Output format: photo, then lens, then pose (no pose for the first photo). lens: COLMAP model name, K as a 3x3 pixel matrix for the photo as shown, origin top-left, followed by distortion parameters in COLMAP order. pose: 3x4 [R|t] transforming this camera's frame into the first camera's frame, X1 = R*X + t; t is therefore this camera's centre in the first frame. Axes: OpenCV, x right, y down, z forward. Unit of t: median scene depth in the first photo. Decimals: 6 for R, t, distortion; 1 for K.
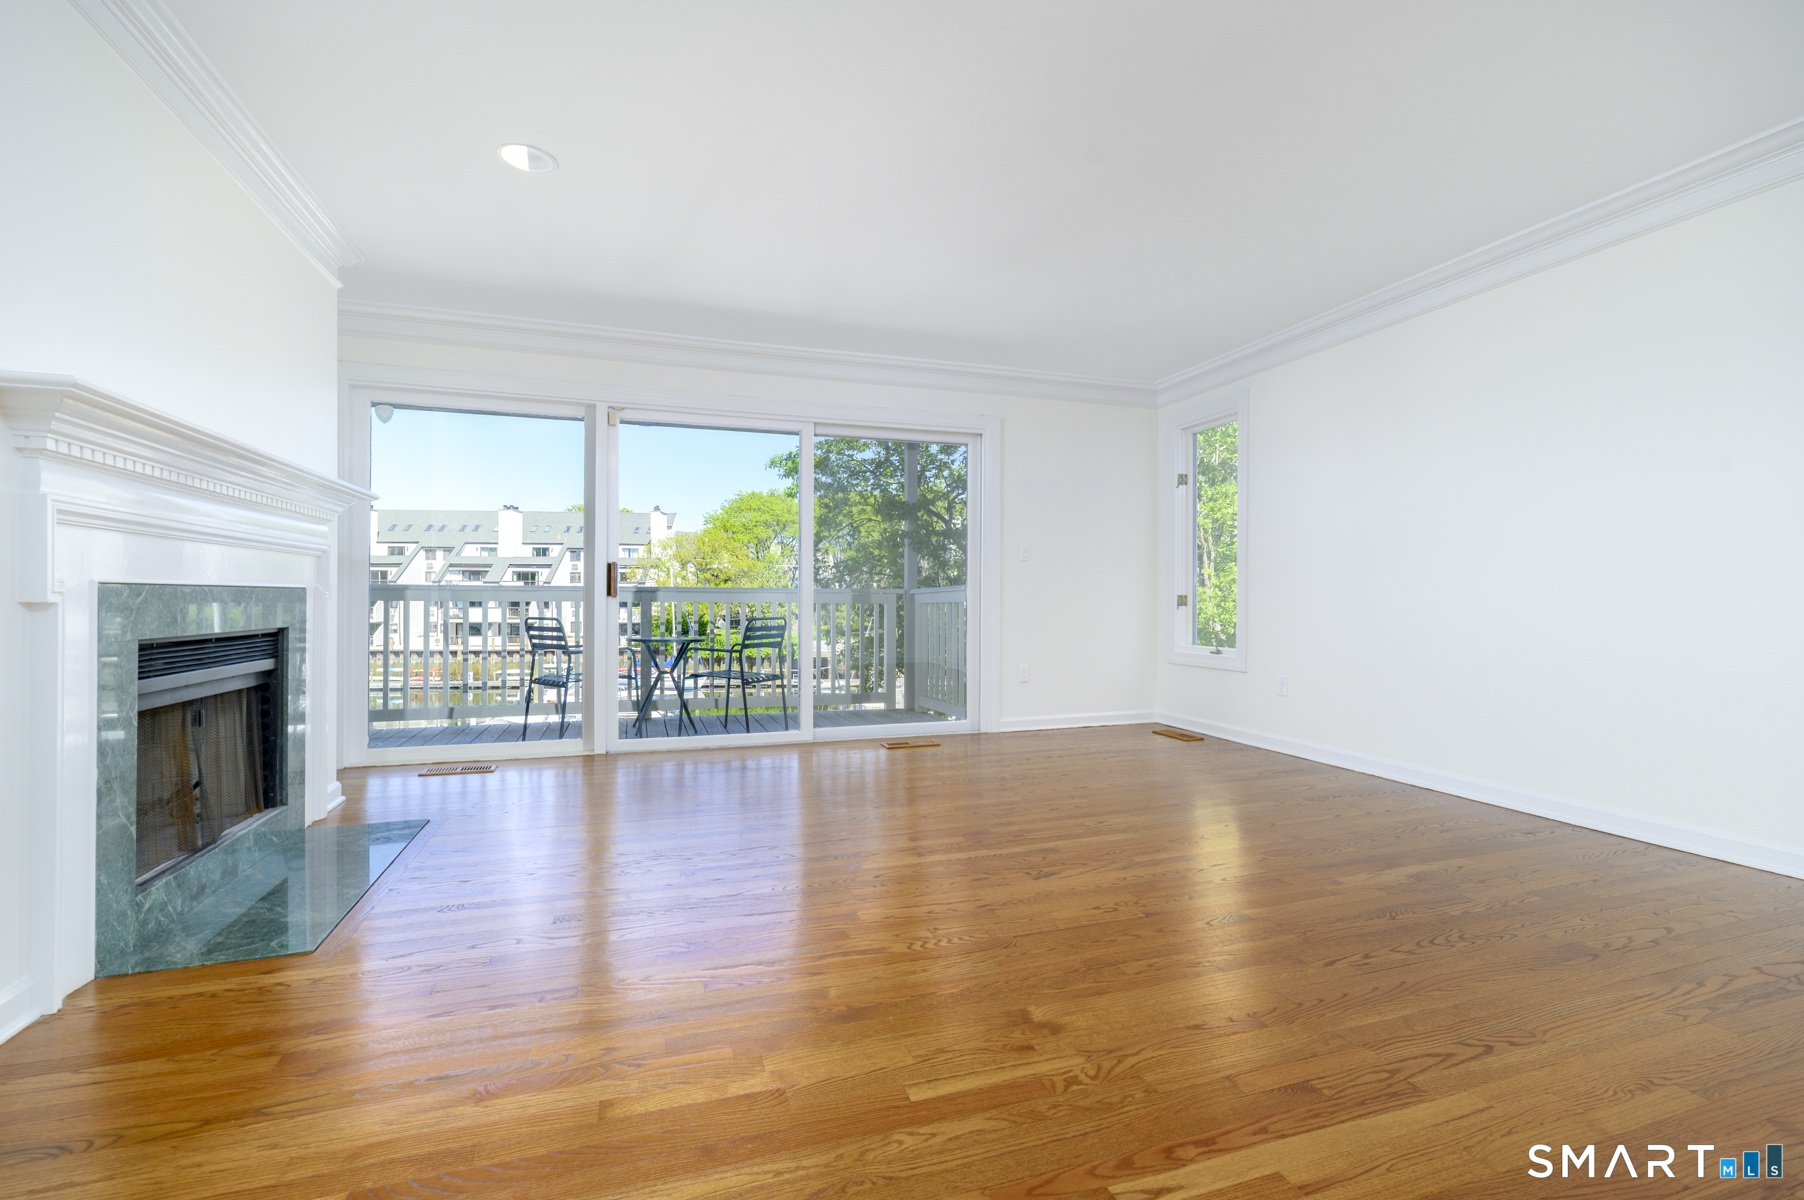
lens RADIAL K [[796.3, 0, 894.9], [0, 796.3, 599.6], [0, 0, 1]] dist [0.002215, 0.000768]
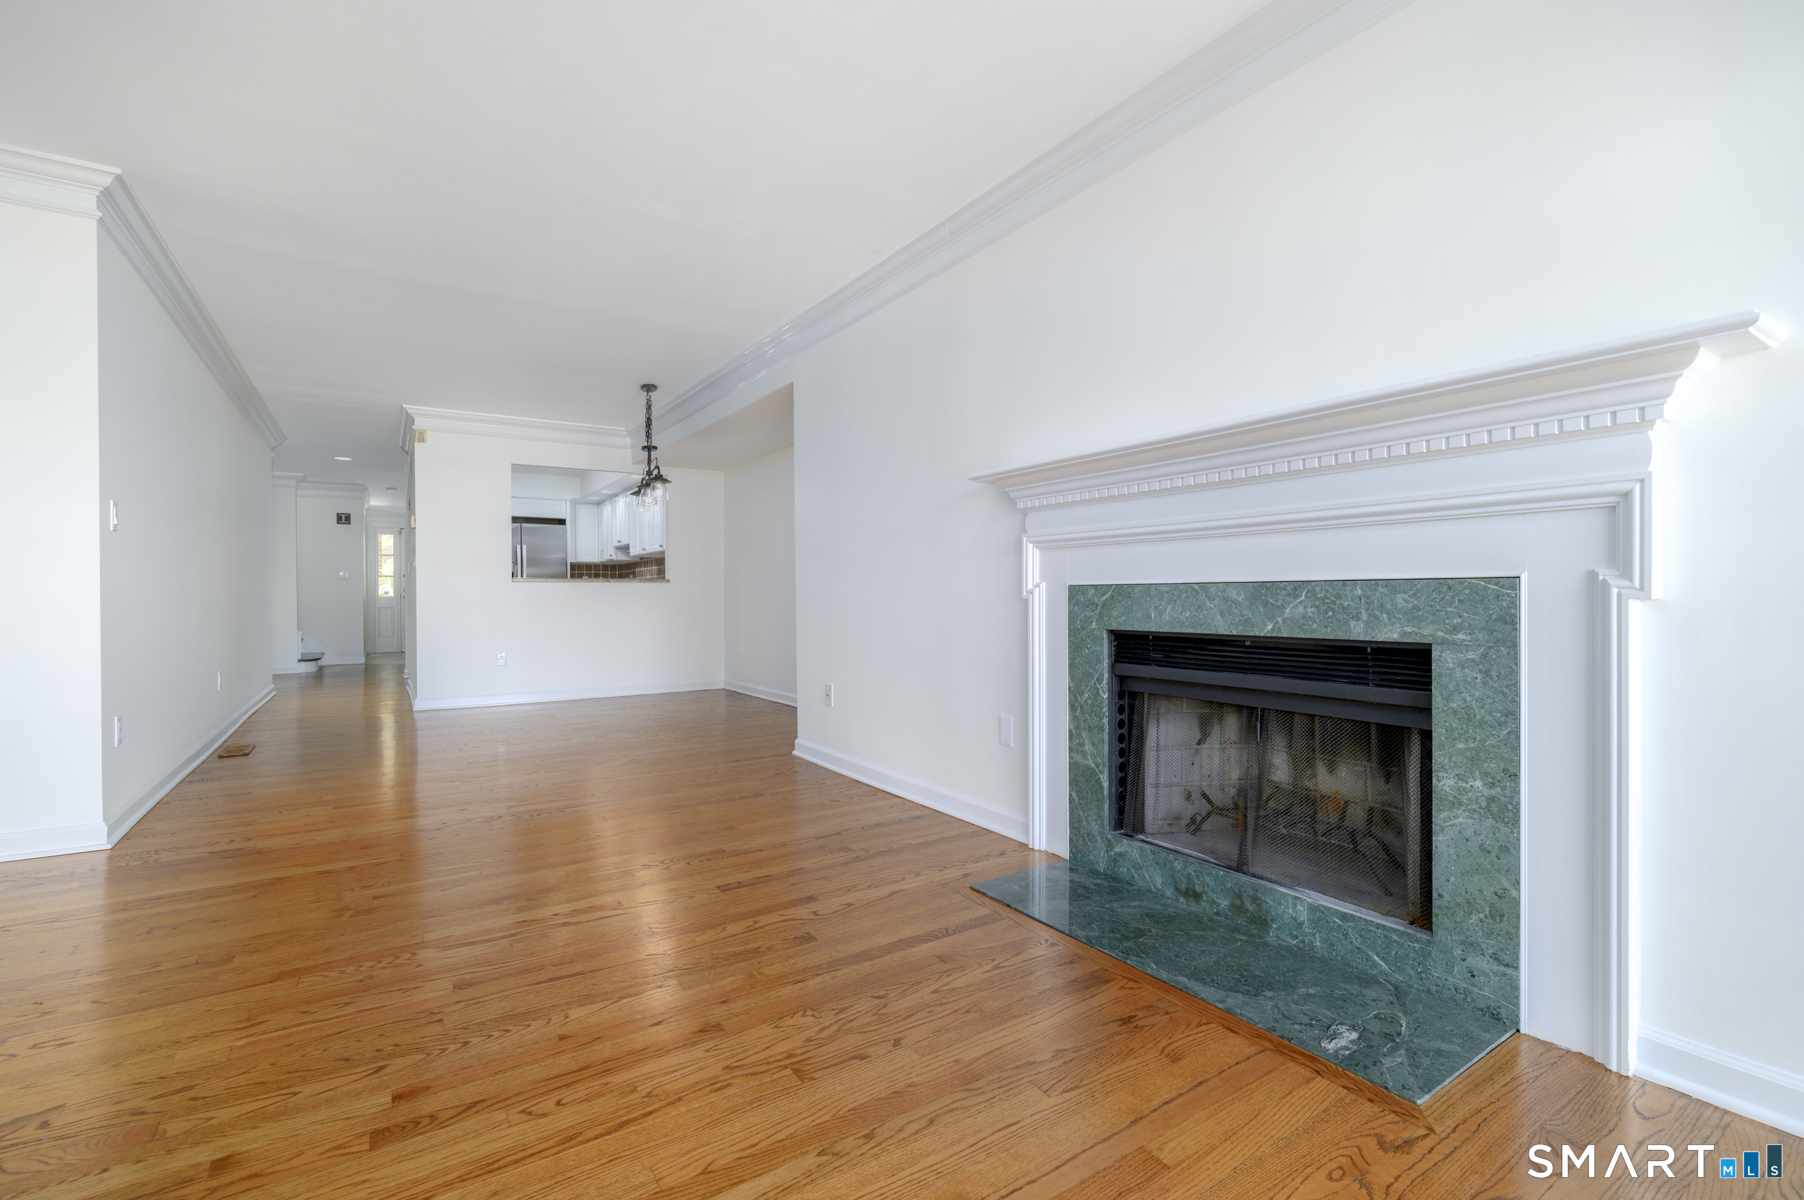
lens RADIAL K [[796.3, 0, 903.8], [0, 796.3, 593.4], [0, 0, 1]] dist [0.002215, 0.000768]
pose [[-0.964565, 0.002528, -0.263833, -0.222362], [0.002449, 0.999997, 0.000626, -0.005935], [0.263834, -0.000042, -0.964568, 1.524901]]
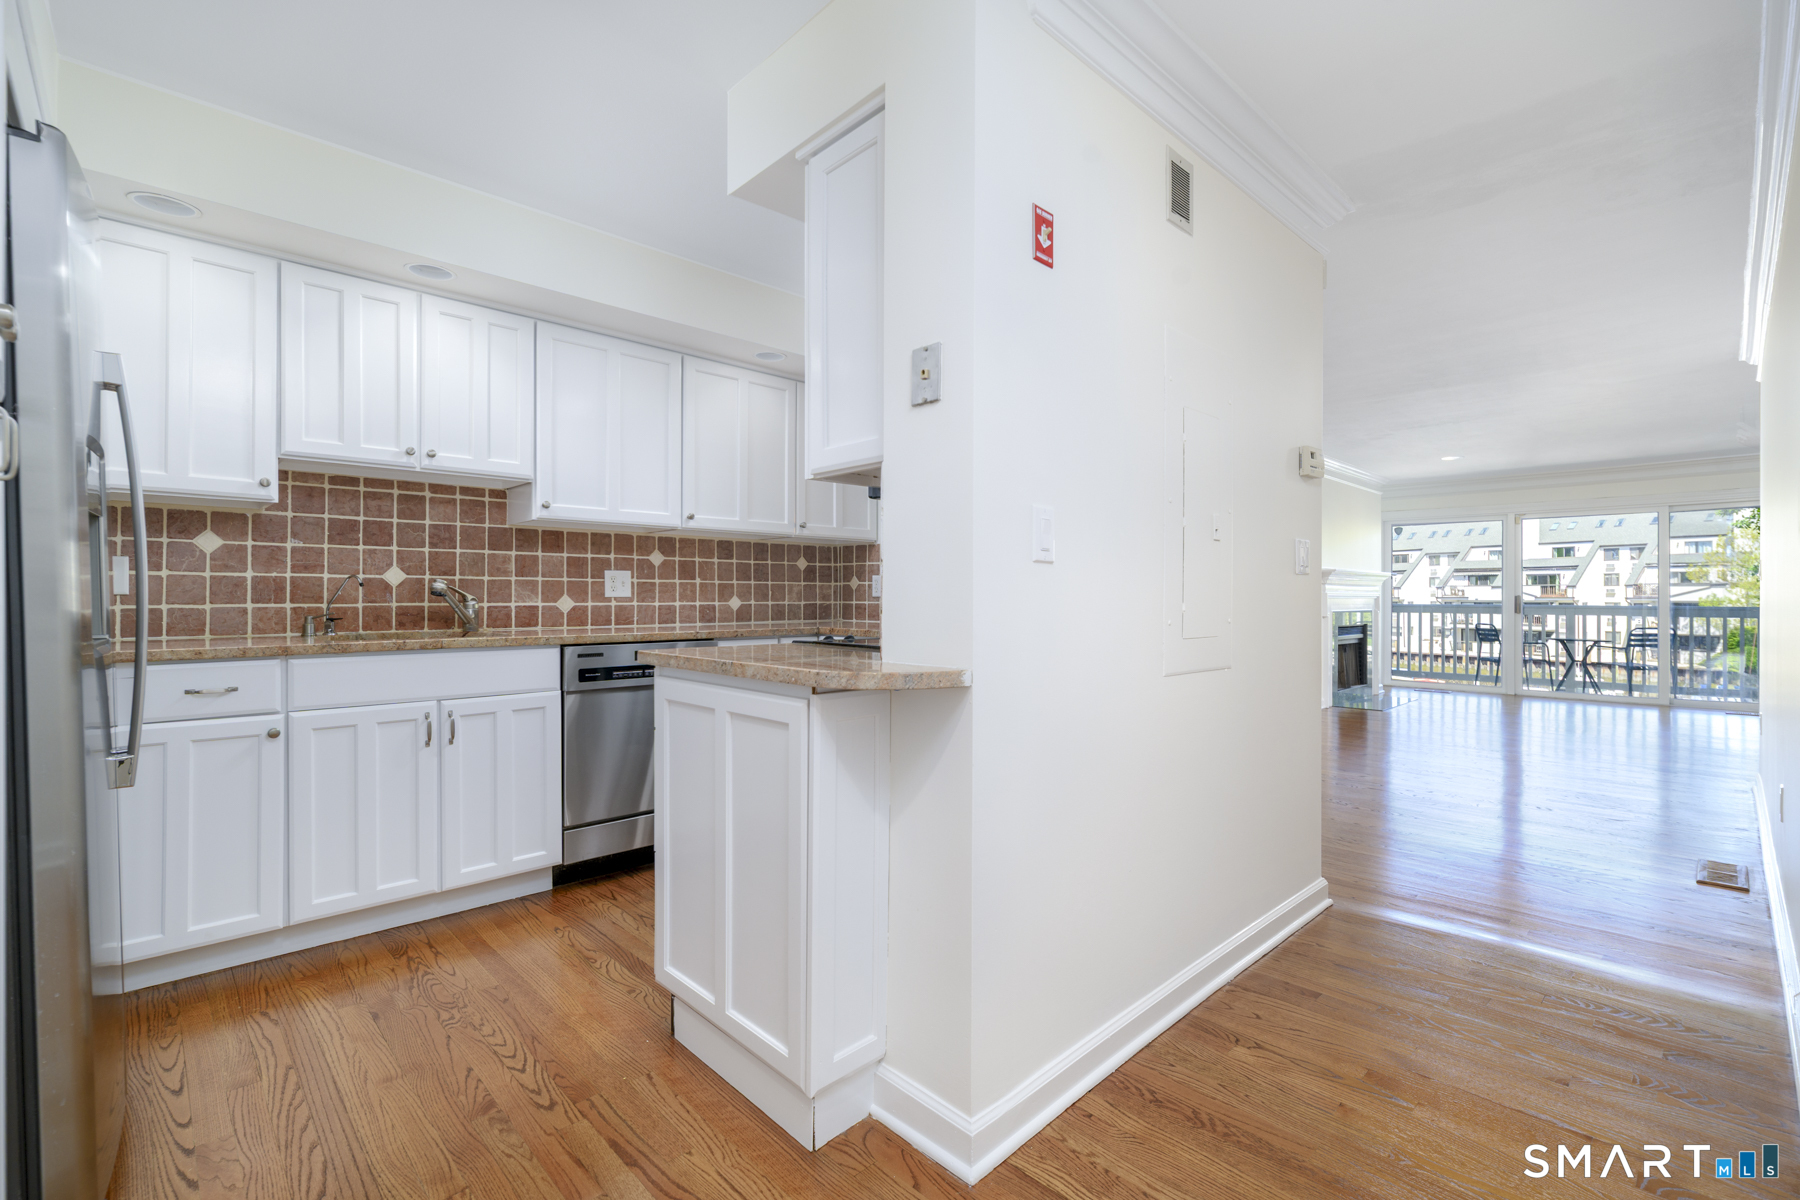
lens RADIAL K [[794.5, 0, 900.0], [0, 794.5, 600.1], [0, 0, 1]] dist [0.002215, 0.000768]
pose [[0.435093, -0.000054, -0.900385, 1.158794], [-0.003870, 0.999991, -0.001930, -0.042487], [0.900377, 0.004324, 0.435089, -1.875417]]
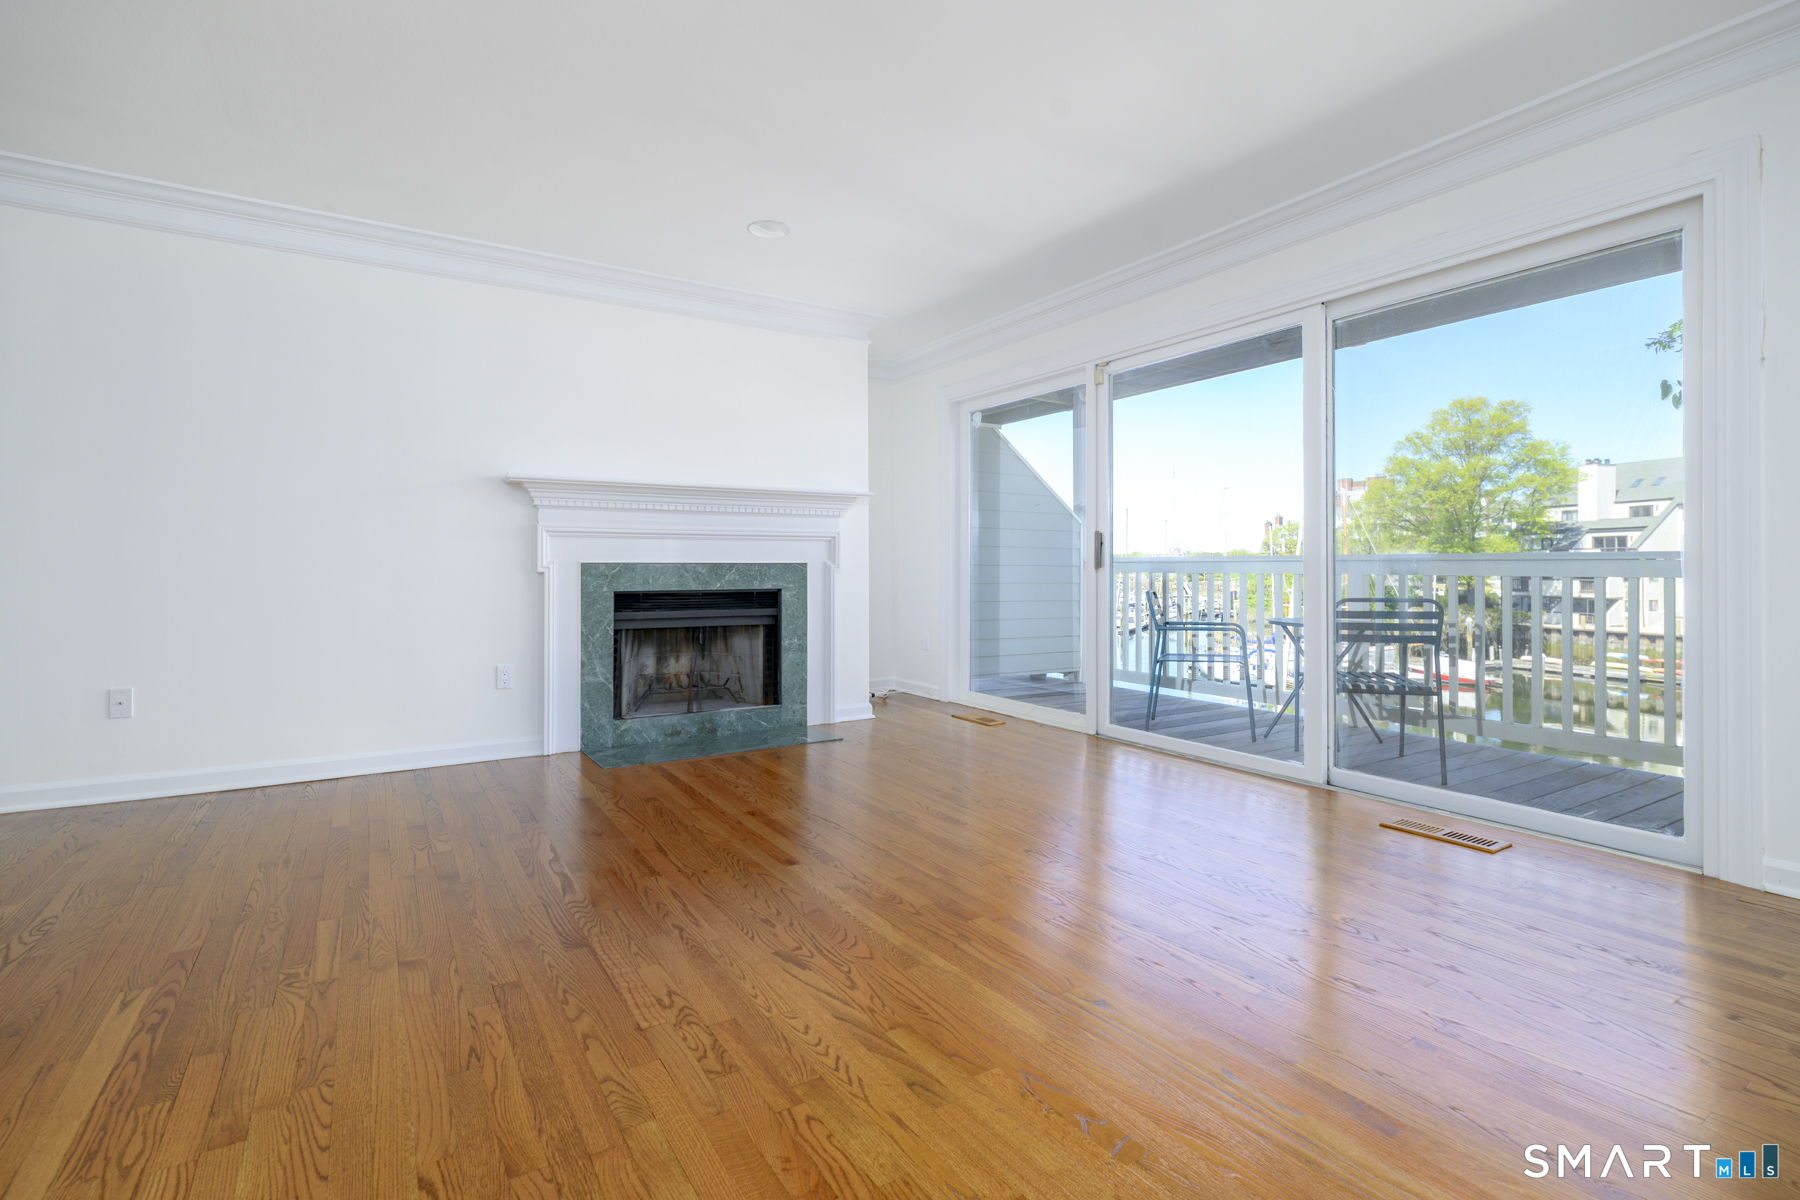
lens RADIAL K [[820.3, 0, 842.3], [0, 820.3, 573.1], [0, 0, 1]] dist [-0.000154, 0.000676]
pose [[0.206295, 0.002900, -0.978486, 0.833355], [-0.000490, 0.999996, 0.002860, -0.001080], [0.978490, -0.000111, 0.206296, 0.813419]]
